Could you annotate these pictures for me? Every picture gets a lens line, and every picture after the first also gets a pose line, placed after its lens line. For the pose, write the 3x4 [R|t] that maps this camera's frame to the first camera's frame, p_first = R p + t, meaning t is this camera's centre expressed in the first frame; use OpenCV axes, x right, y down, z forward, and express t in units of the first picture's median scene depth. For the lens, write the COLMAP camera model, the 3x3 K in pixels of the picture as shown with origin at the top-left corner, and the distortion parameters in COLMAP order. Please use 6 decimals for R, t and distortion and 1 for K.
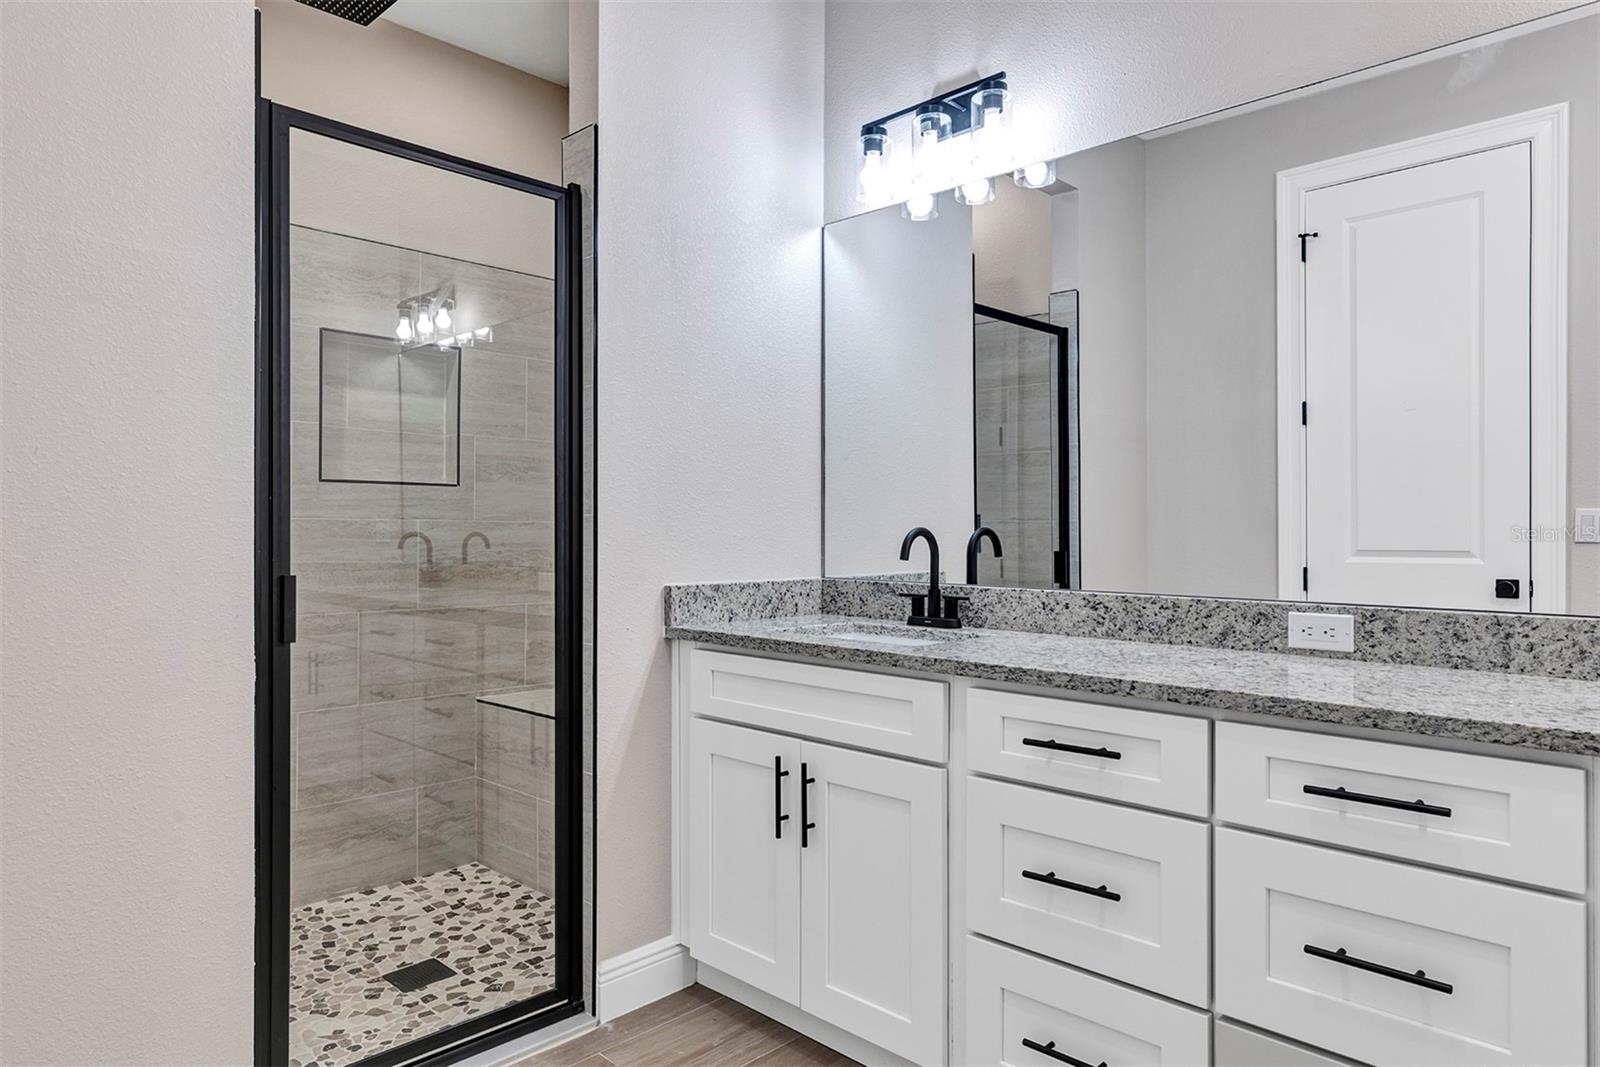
lens RADIAL K [[994.3, 0, 803.2], [0, 994.3, 533.7], [0, 0, 1]] dist [0.003960, 0.001432]
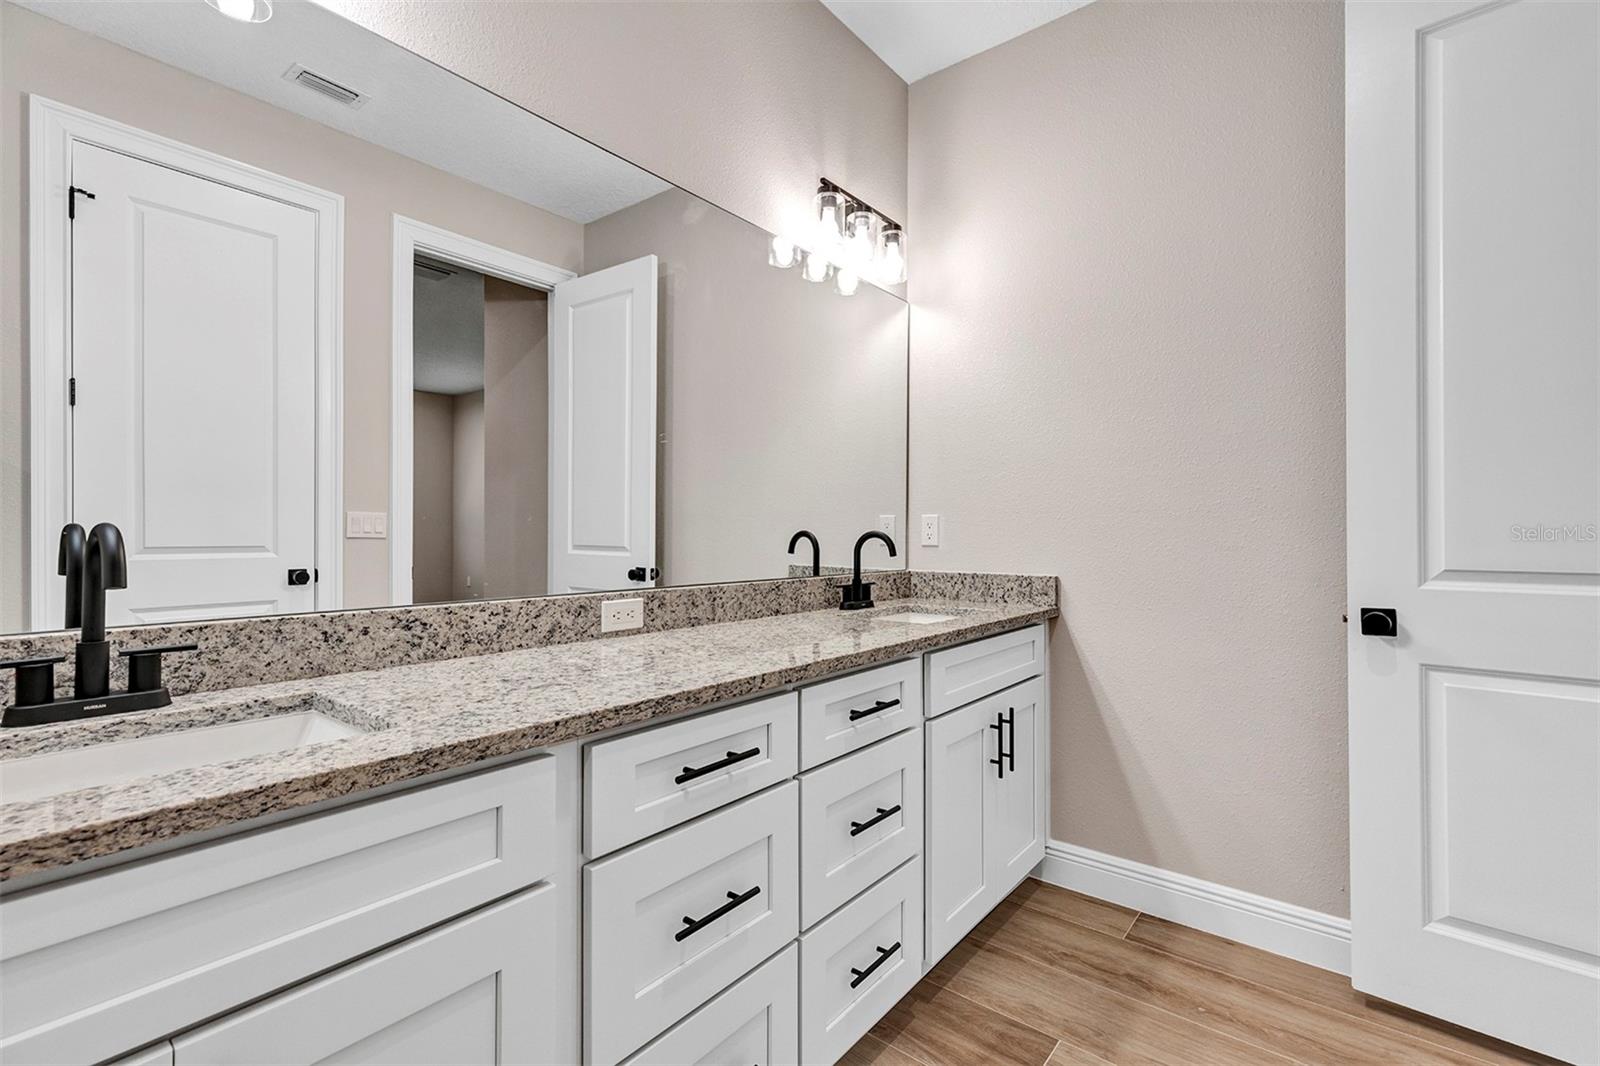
lens RADIAL K [[726.5, 0, 784.5], [0, 726.5, 524.7], [0, 0, 1]] dist [0.007899, 0.000707]
pose [[-0.094804, 0.006334, 0.995476, -0.343001], [-0.001759, 0.999977, -0.006530, -0.004415], [-0.995494, -0.002370, -0.094790, 0.821570]]
